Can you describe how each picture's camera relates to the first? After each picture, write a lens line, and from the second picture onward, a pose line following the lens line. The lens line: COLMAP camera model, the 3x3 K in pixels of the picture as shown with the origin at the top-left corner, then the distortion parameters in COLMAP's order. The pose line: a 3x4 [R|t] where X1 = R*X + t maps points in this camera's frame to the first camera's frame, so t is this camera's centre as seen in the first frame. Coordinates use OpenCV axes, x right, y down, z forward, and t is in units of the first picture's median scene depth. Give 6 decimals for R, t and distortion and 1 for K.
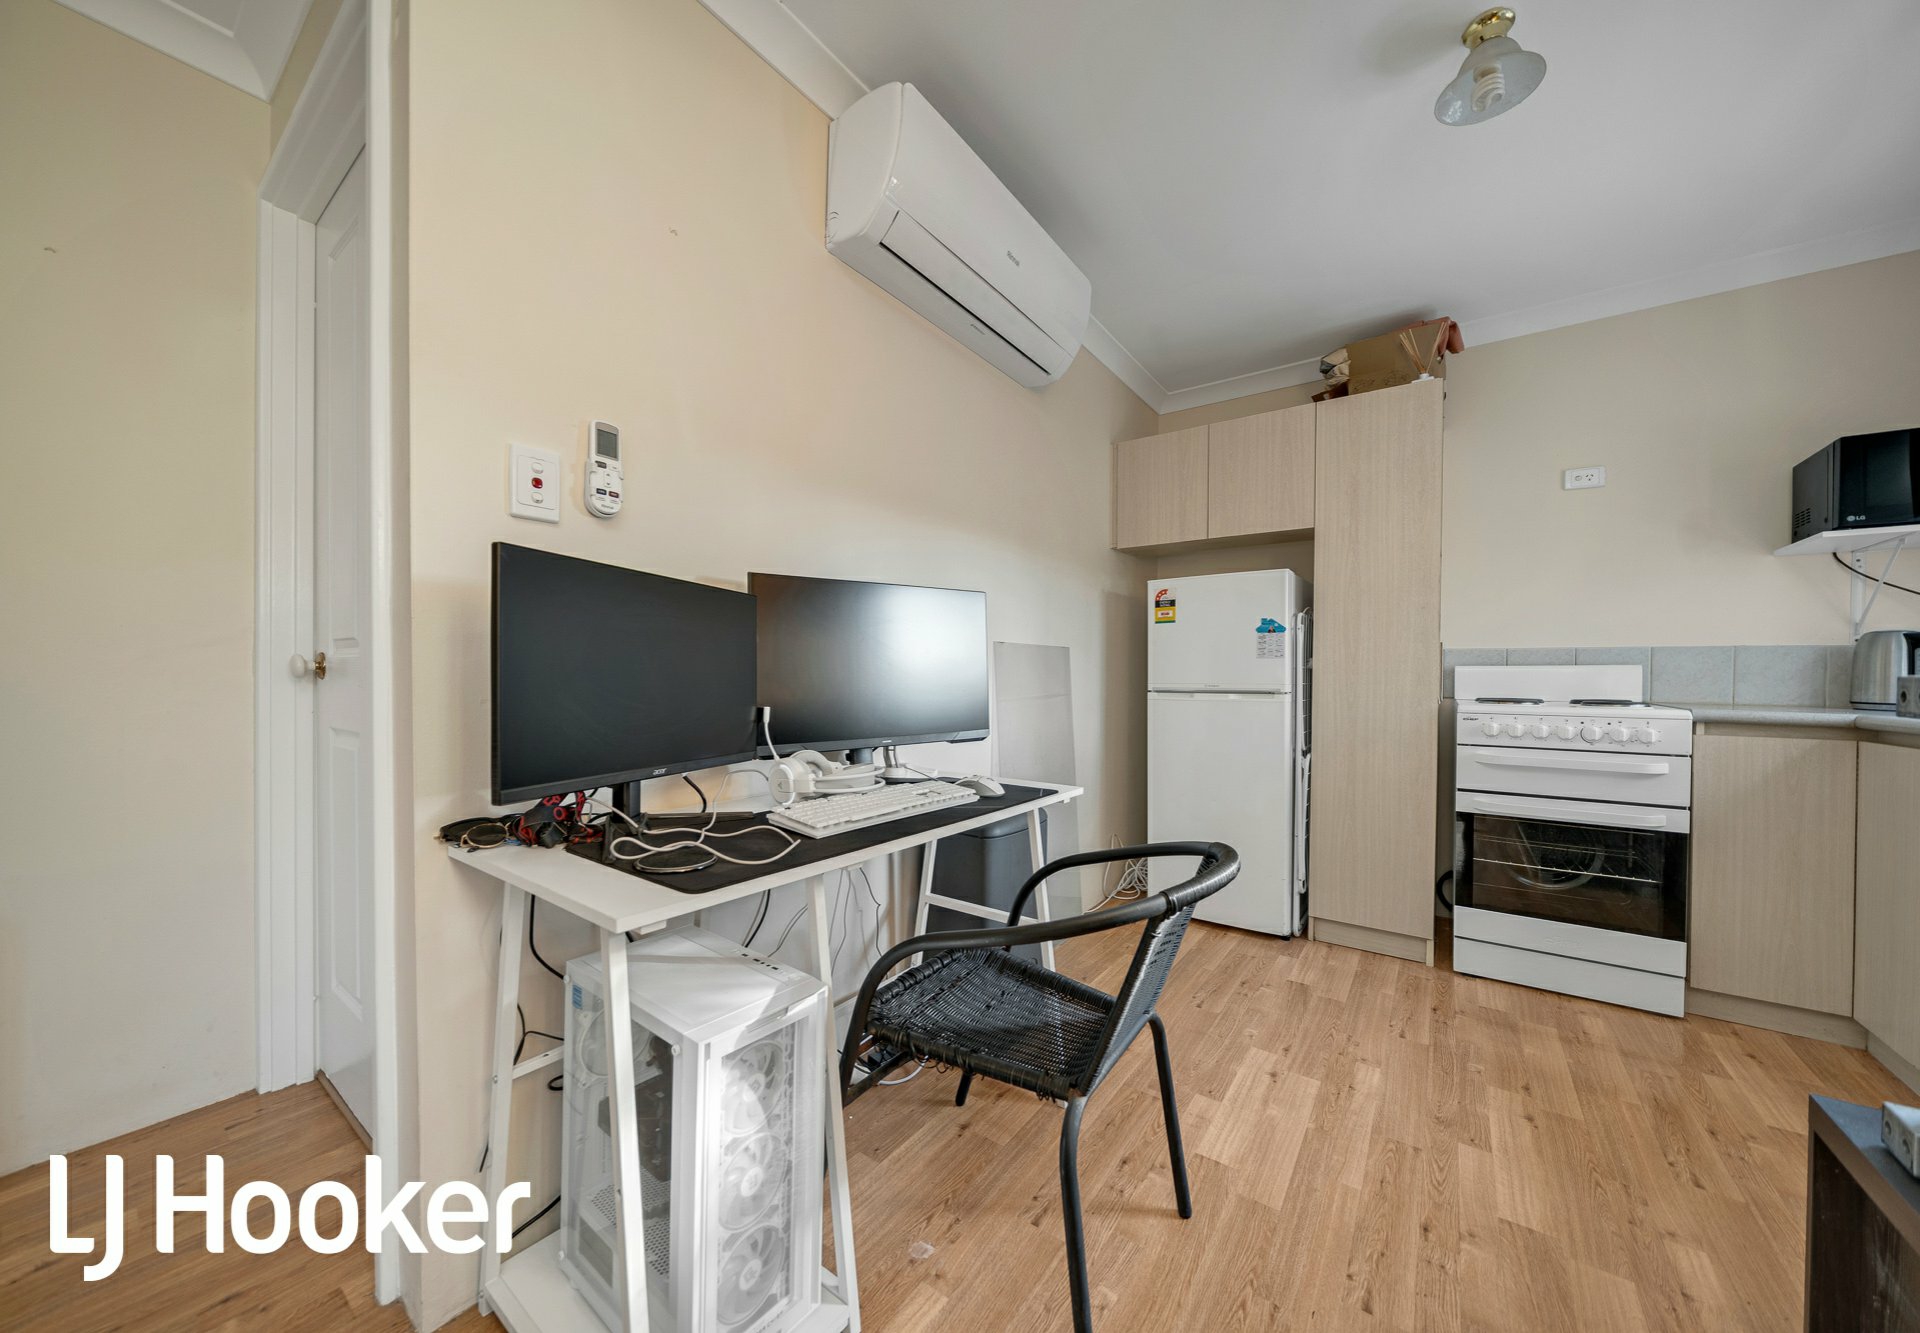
lens RADIAL K [[686.4, 0, 942.4], [0, 686.4, 680.6], [0, 0, 1]] dist [-0.005803, 0.000002]
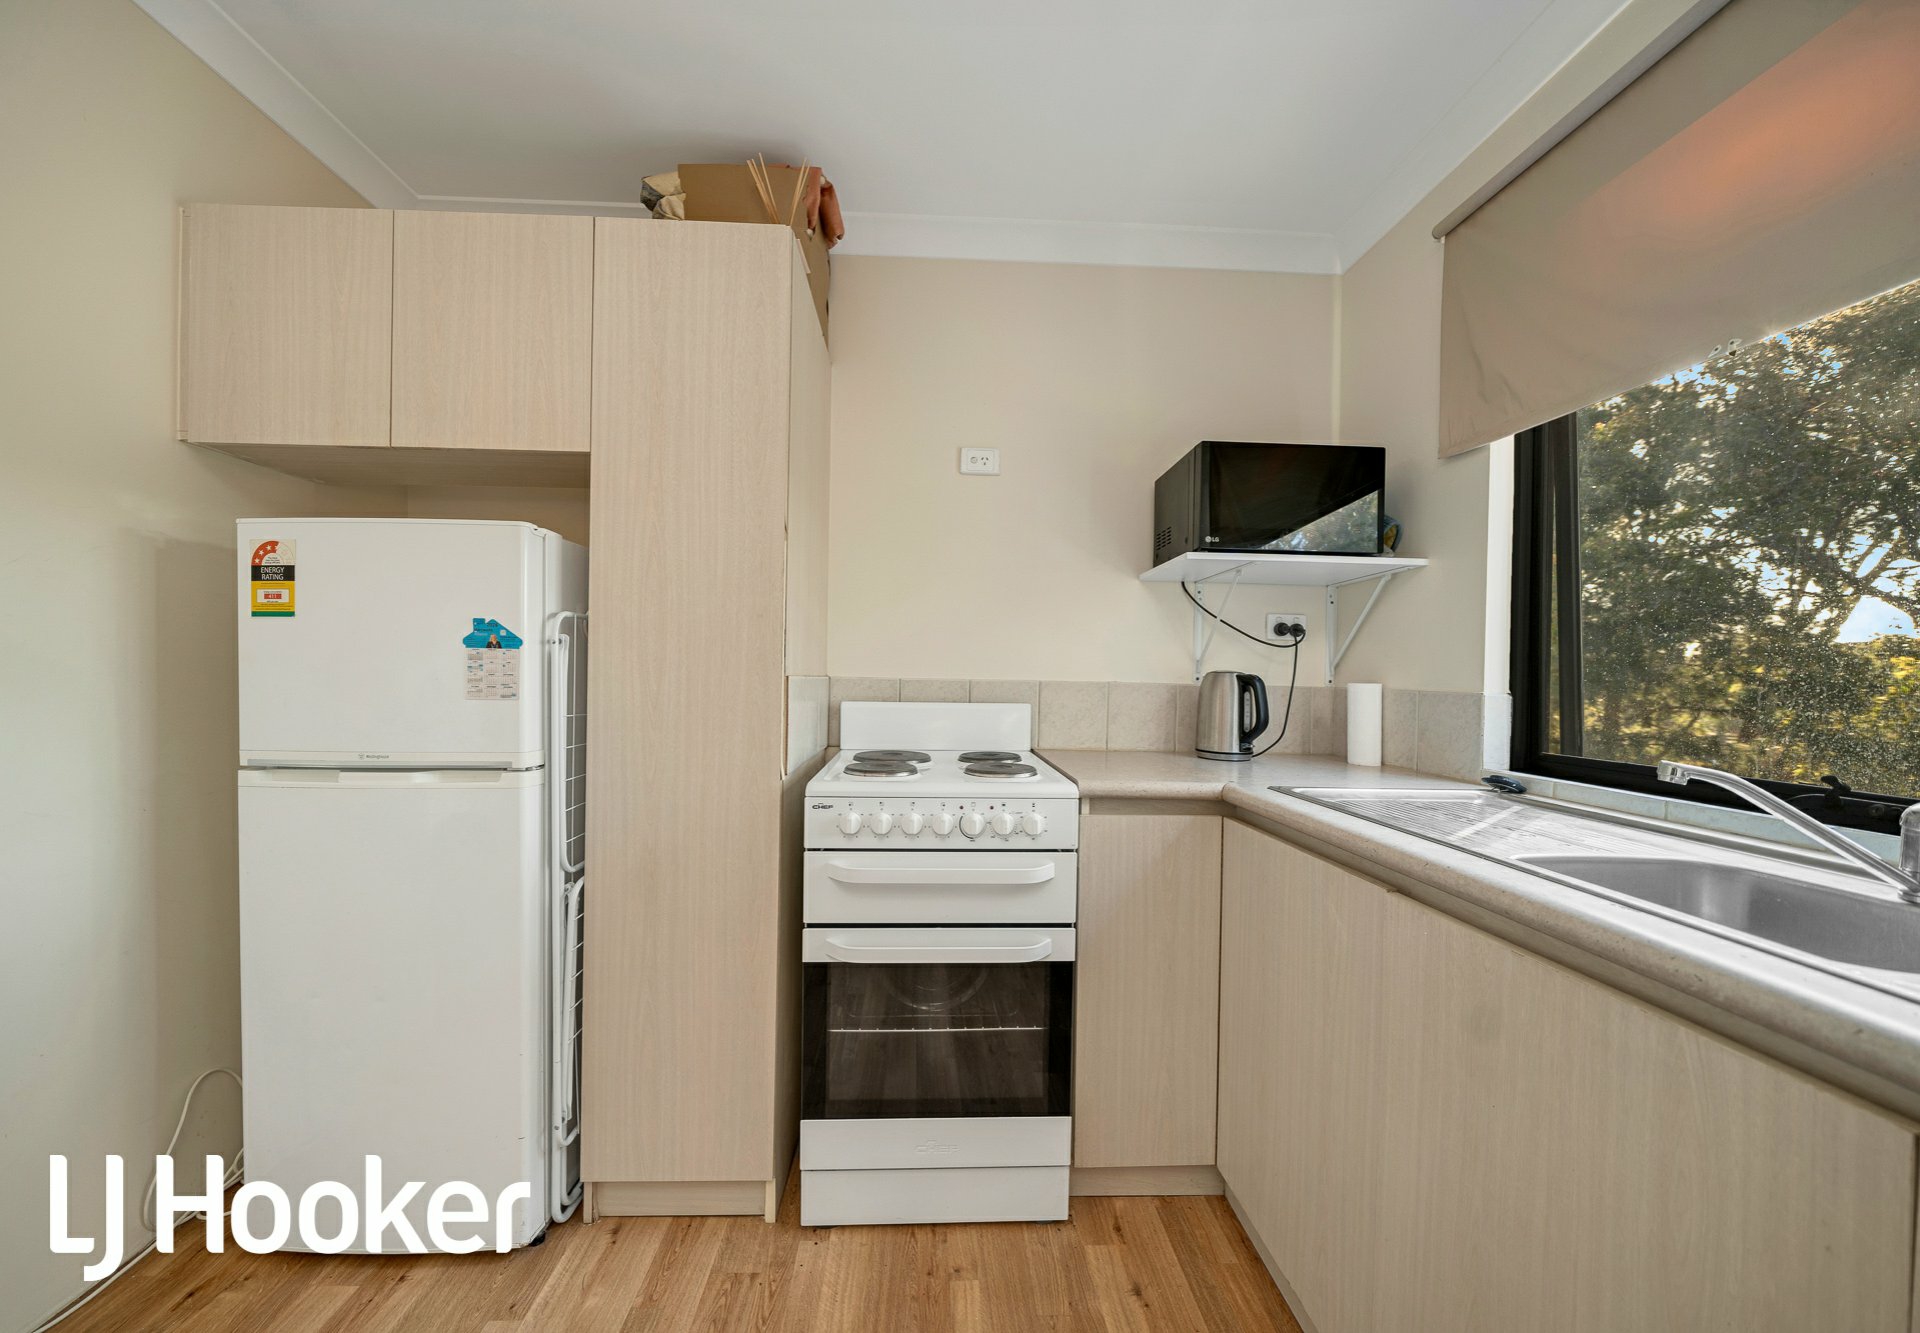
lens RADIAL K [[686.4, 0, 957.1], [0, 686.4, 680.7], [0, 0, 1]] dist [-0.005803, 0.000002]
pose [[0.777487, 0.001698, 0.628896, 0.470579], [-0.005484, 0.999977, 0.004080, -0.055117], [-0.628875, -0.006621, 0.777478, 0.446510]]
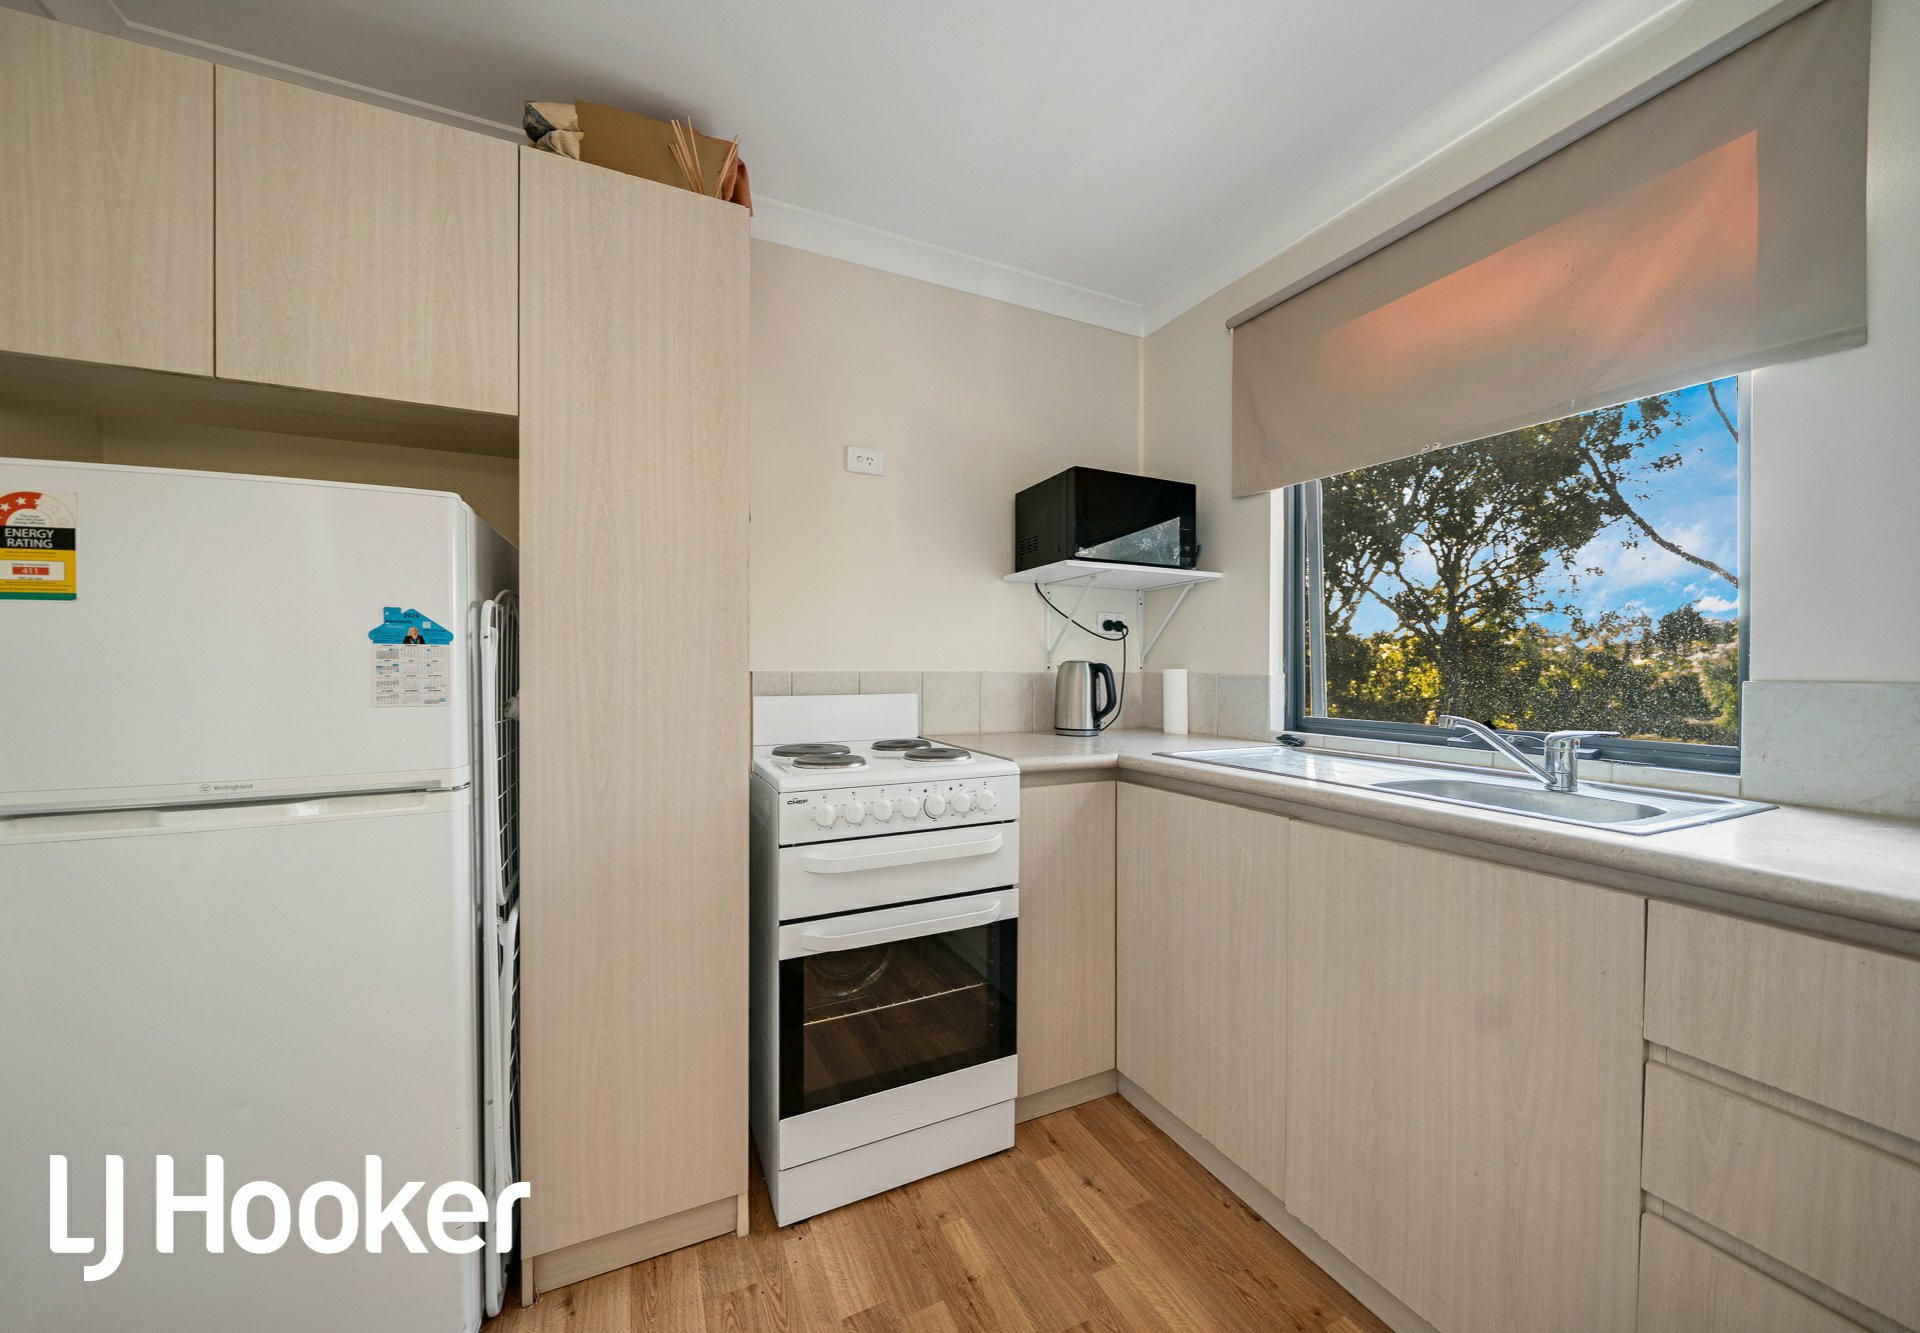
lens RADIAL K [[686.4, 0, 950.8], [0, 686.4, 671.6], [0, 0, 1]] dist [-0.005803, 0.000002]
pose [[0.473959, -0.012056, 0.880464, 0.300089], [0.010809, 0.999911, 0.007874, -0.058328], [-0.880480, 0.005785, 0.474047, 0.578708]]
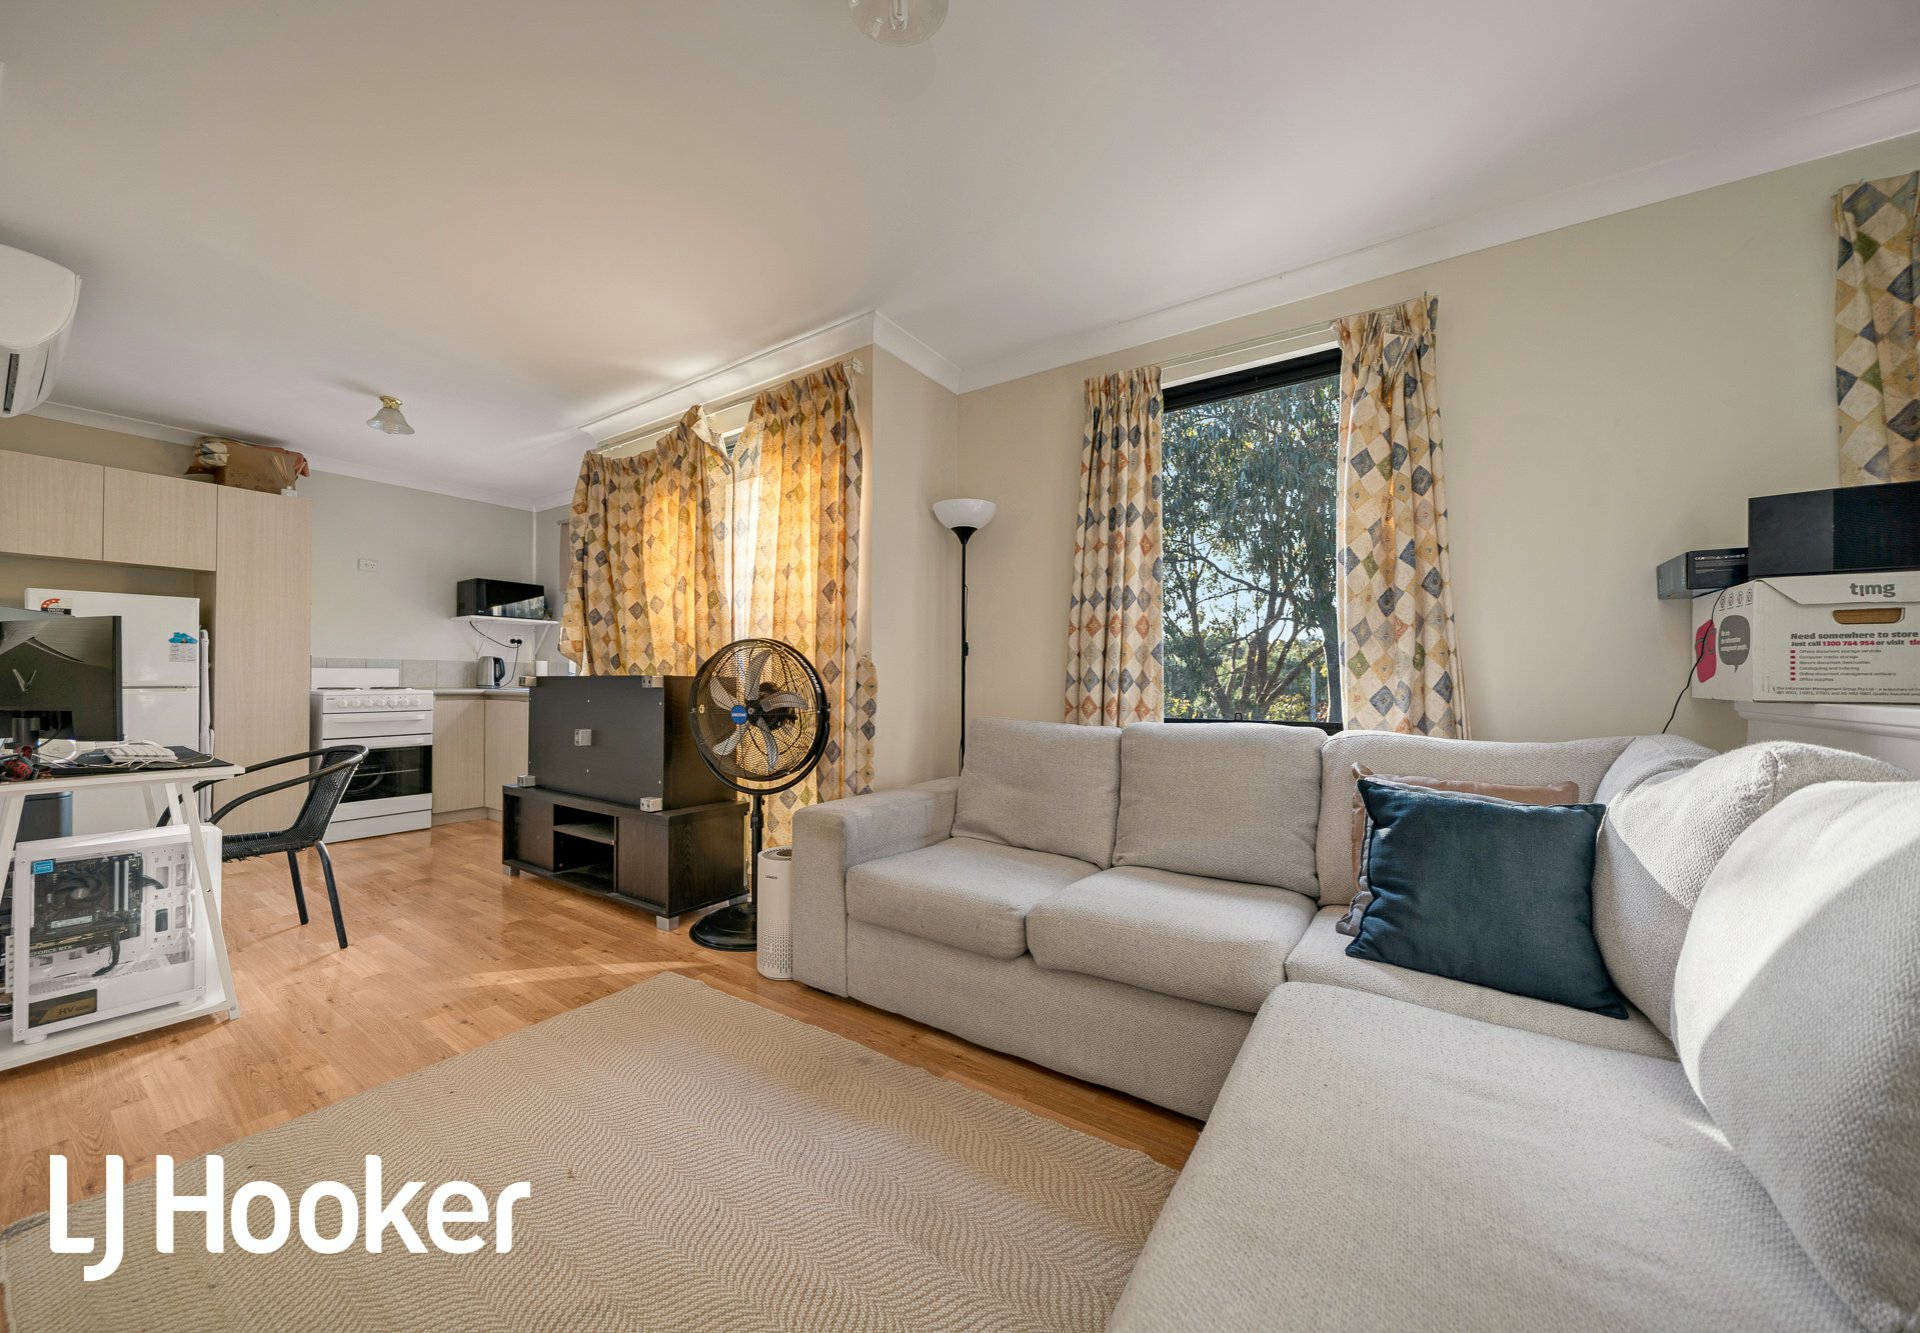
lens RADIAL K [[686.4, 0, 953.9], [0, 686.4, 676.4], [0, 0, 1]] dist [-0.005803, 0.000002]
pose [[-0.035293, -0.006104, 0.999358, -1.032401], [0.000623, 0.999981, 0.006130, -0.011947], [-0.999377, 0.000839, -0.035289, -0.543543]]
